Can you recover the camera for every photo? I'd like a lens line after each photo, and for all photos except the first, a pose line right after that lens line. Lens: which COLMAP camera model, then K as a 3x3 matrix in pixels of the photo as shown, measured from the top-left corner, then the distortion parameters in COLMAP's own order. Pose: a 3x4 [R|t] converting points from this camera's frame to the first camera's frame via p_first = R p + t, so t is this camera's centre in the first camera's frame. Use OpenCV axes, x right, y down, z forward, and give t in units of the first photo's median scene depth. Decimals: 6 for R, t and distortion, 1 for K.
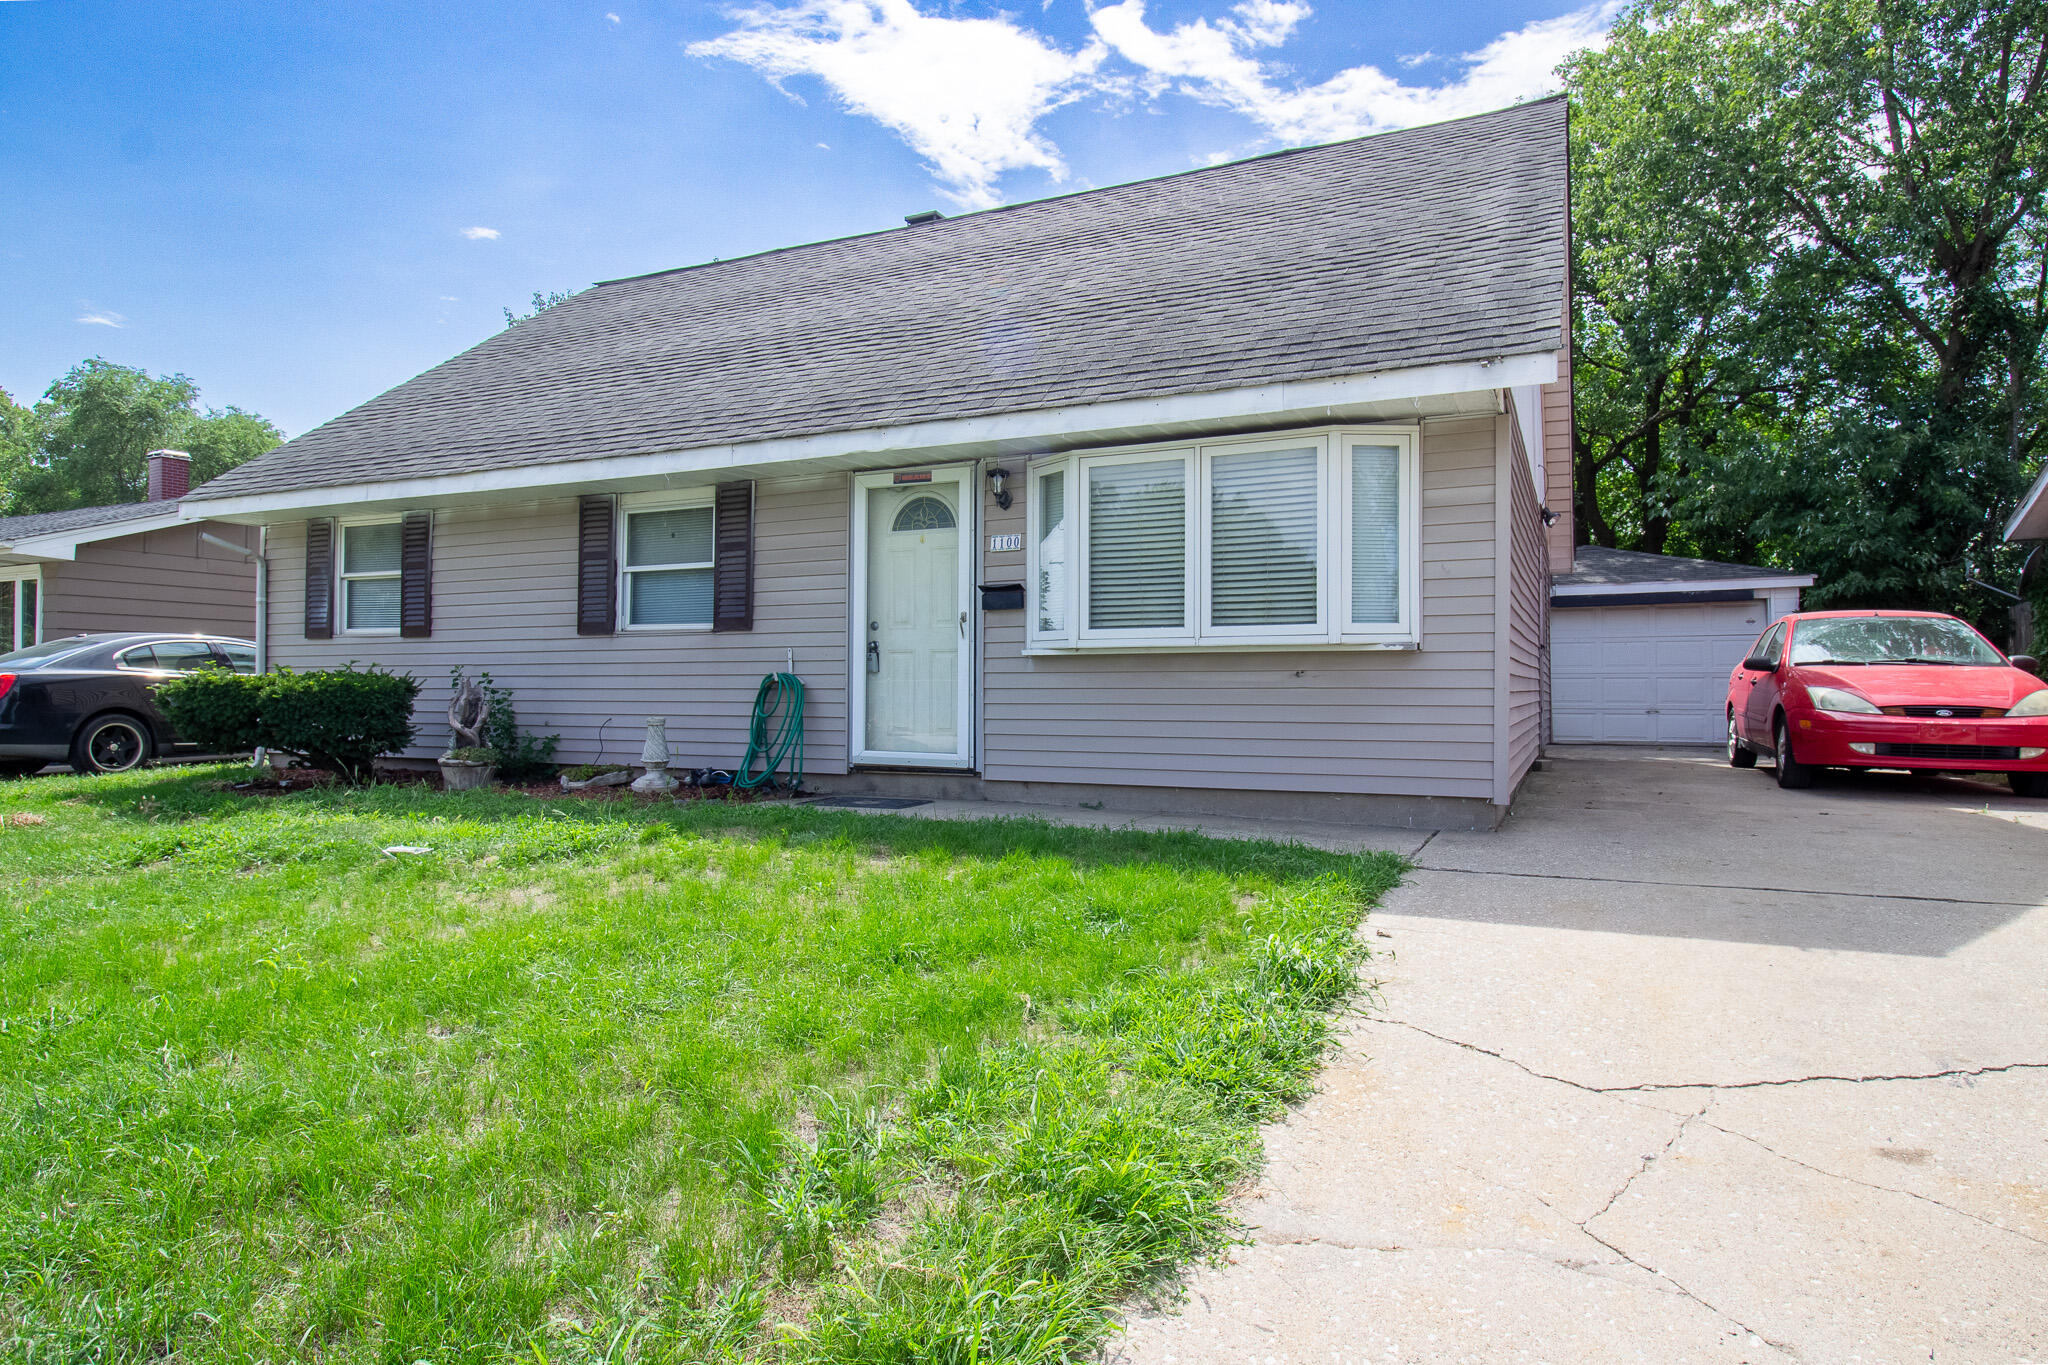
lens RADIAL K [[1170.8, 0, 1038.8], [0, 1170.8, 676.0], [0, 0, 1]] dist [0.005168, -0.013458]
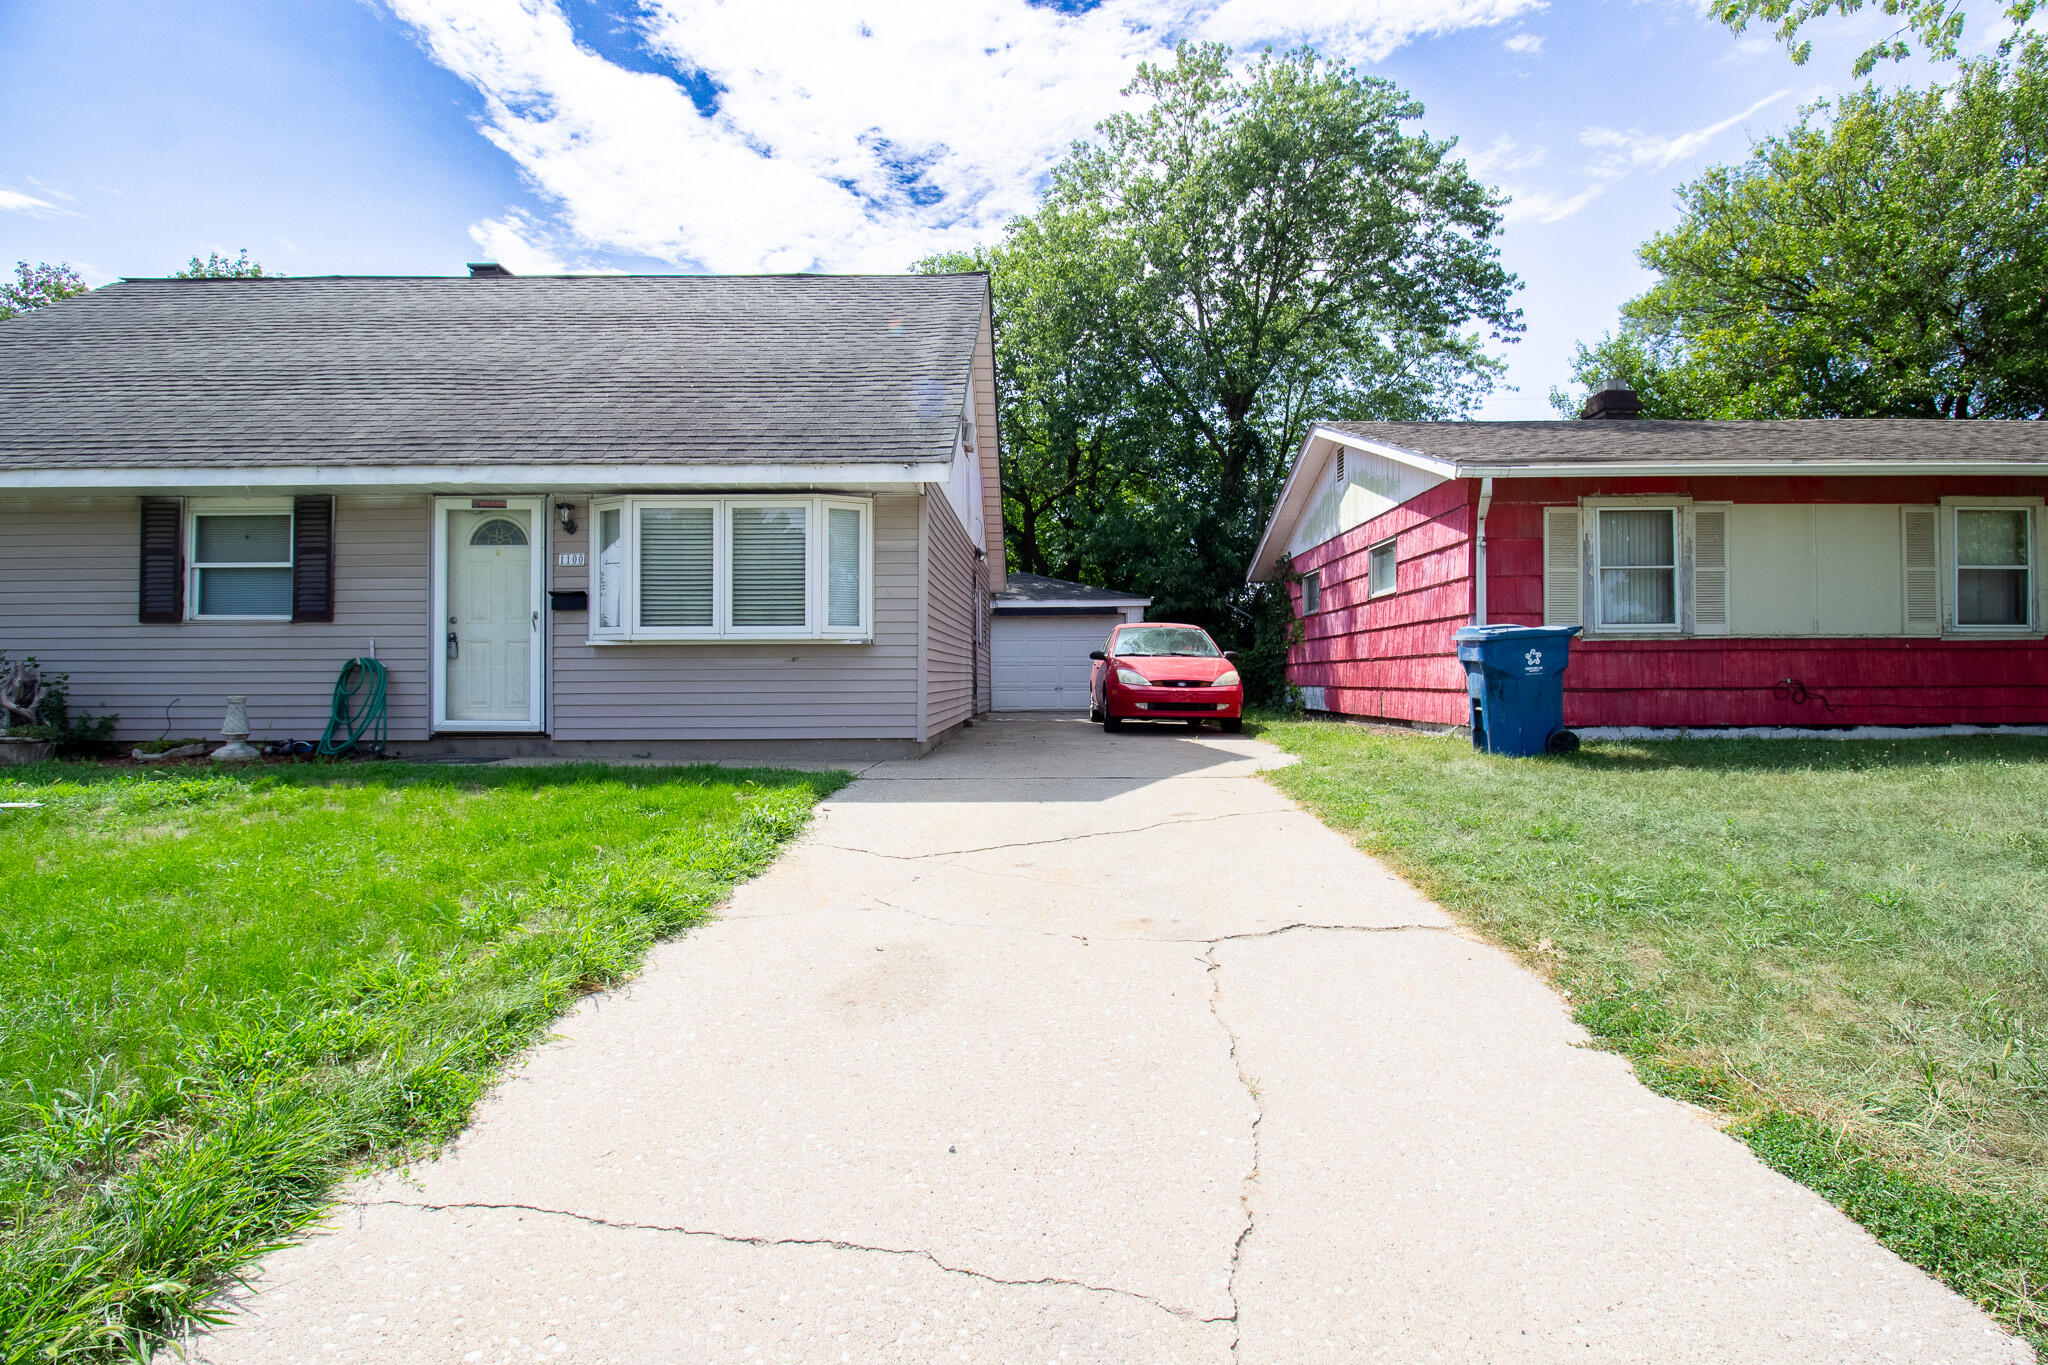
lens RADIAL K [[989.8, 0, 1053.5], [0, 989.8, 669.9], [0, 0, 1]] dist [0.005412, -0.015943]
pose [[0.906021, -0.000692, 0.423233, -0.008111], [-0.000869, 0.999994, 0.003495, 0.005445], [-0.423233, -0.003535, 0.906014, -0.222393]]
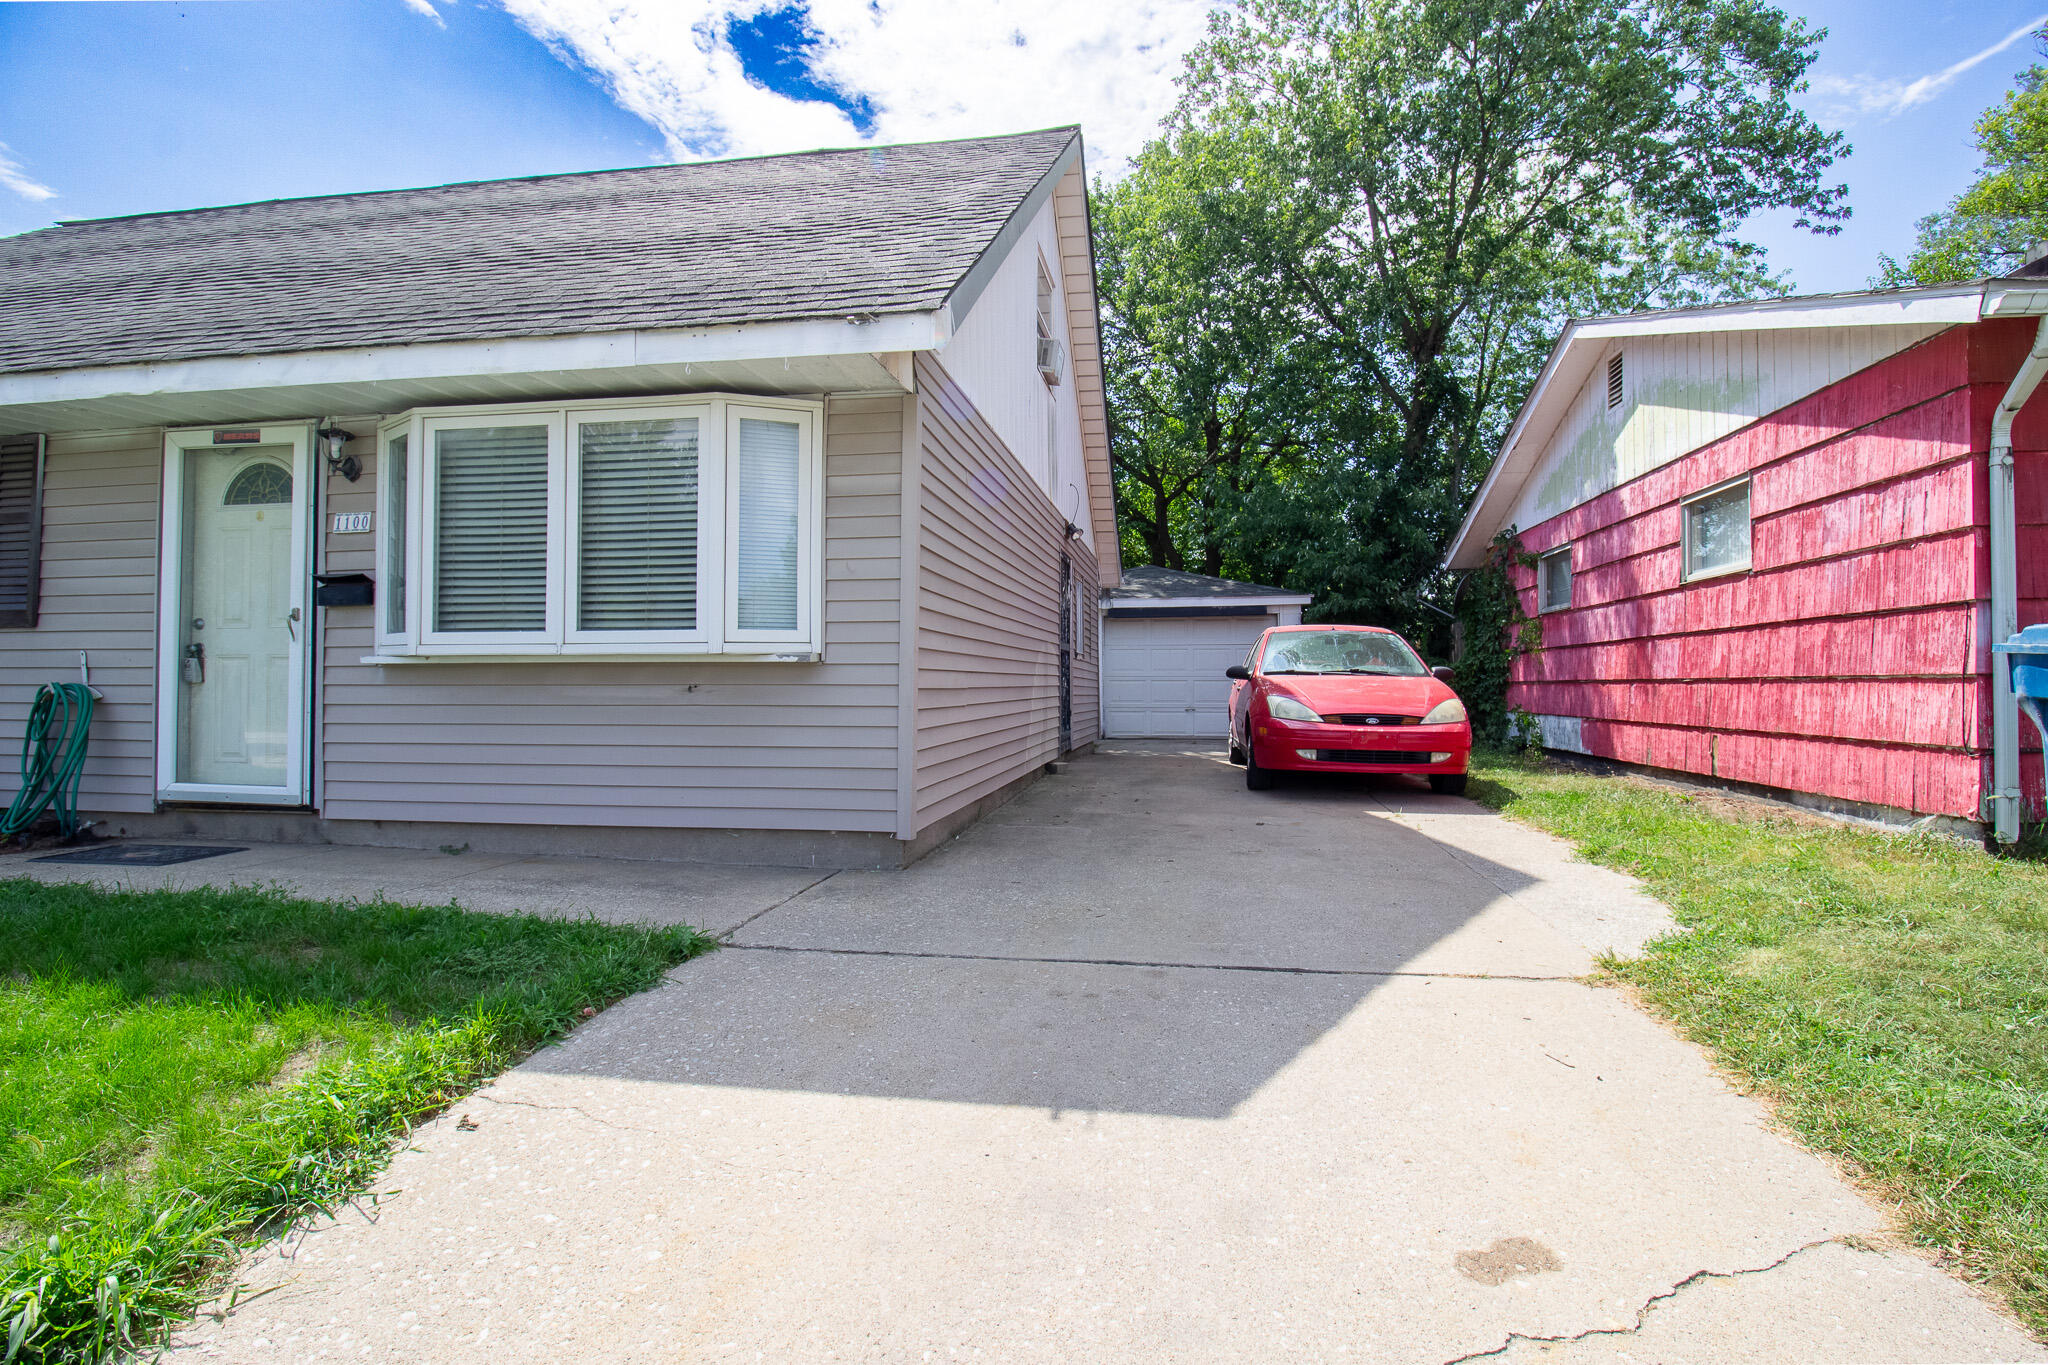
lens RADIAL K [[989.8, 0, 1053.5], [0, 989.8, 669.9], [0, 0, 1]] dist [0.005412, -0.015943]
pose [[0.958278, 0.003116, 0.285821, 0.222358], [-0.002396, 0.999993, -0.002871, -0.011462], [-0.285828, 0.002067, 0.958279, 0.200899]]
